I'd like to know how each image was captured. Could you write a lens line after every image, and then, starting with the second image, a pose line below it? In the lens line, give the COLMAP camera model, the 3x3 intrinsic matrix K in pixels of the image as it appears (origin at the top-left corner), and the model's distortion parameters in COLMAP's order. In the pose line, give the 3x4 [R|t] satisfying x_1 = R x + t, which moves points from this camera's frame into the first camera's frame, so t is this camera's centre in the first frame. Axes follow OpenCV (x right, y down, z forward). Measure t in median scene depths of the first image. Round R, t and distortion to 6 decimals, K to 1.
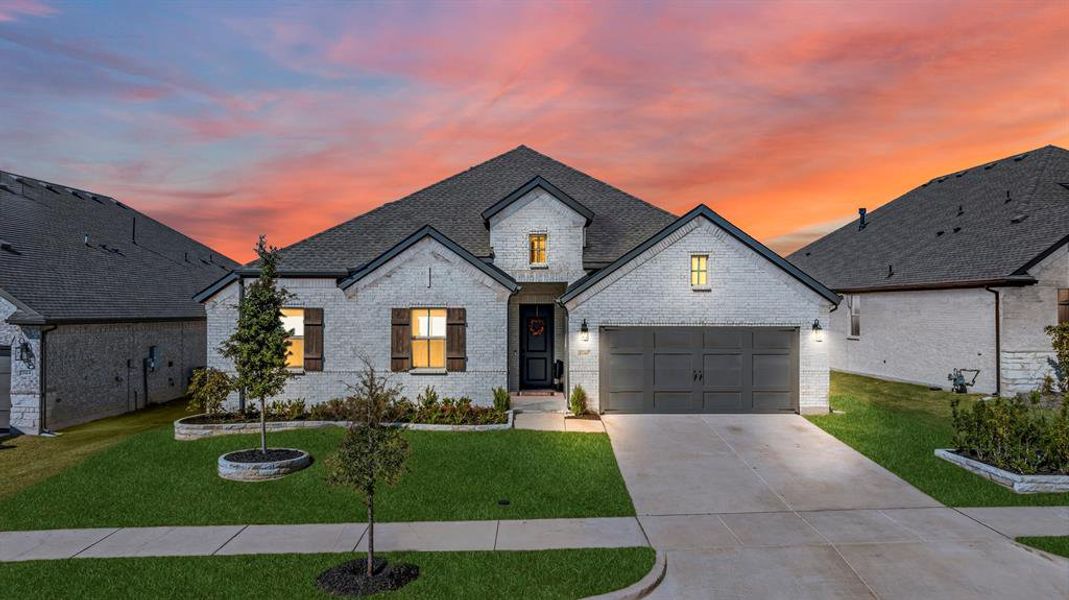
lens RADIAL K [[779.5, 0, 535.8], [0, 779.5, 300.7], [0, 0, 1]] dist [-0.014208, -0.002159]
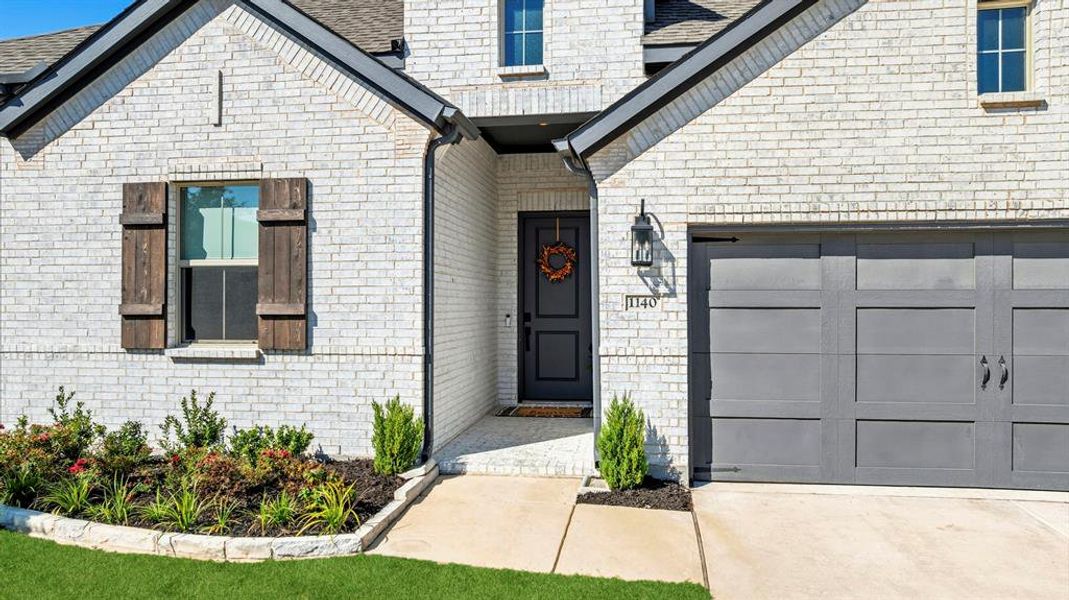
lens RADIAL K [[779.5, 0, 533.6], [0, 779.5, 300.0], [0, 0, 1]] dist [-0.014208, -0.002159]
pose [[0.989209, -0.001762, -0.146499, 0.064821], [0.002013, 0.999997, 0.001567, 0.065470], [0.146495, -0.001845, 0.989210, 0.658225]]
